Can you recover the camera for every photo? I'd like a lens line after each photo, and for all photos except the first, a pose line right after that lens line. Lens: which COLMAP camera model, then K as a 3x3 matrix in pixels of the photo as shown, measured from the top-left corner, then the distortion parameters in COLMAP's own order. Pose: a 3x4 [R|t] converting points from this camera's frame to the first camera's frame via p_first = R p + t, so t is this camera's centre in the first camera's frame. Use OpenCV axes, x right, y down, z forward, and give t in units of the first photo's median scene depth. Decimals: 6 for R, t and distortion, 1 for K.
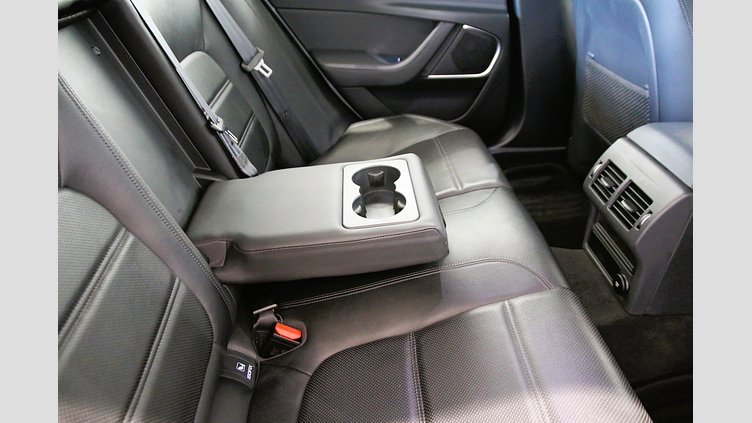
lens RADIAL K [[508.2, 0, 365.8], [0, 508.2, 210.5], [0, 0, 1]] dist [-0.067998, 0.001880]
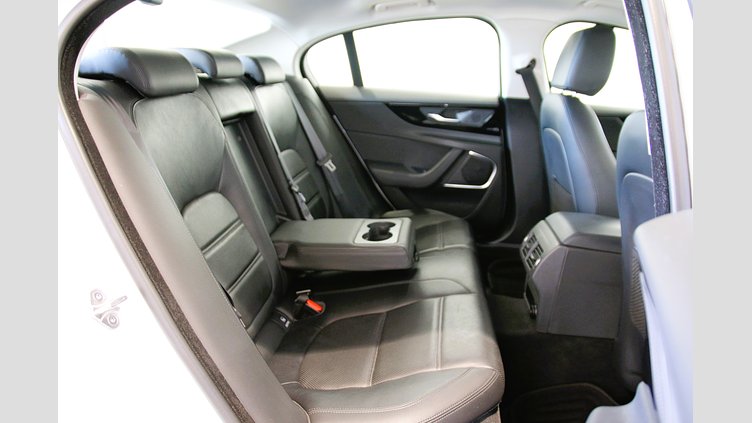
lens RADIAL K [[634.0, 0, 376.0], [0, 634.0, 211.5], [0, 0, 1]] dist [-0.033695, 0.003070]
pose [[0.981349, 0.097503, -0.165672, 0.297252], [-0.141354, 0.950080, -0.278149, 0.409013], [0.130281, 0.296380, 0.946143, -0.854881]]
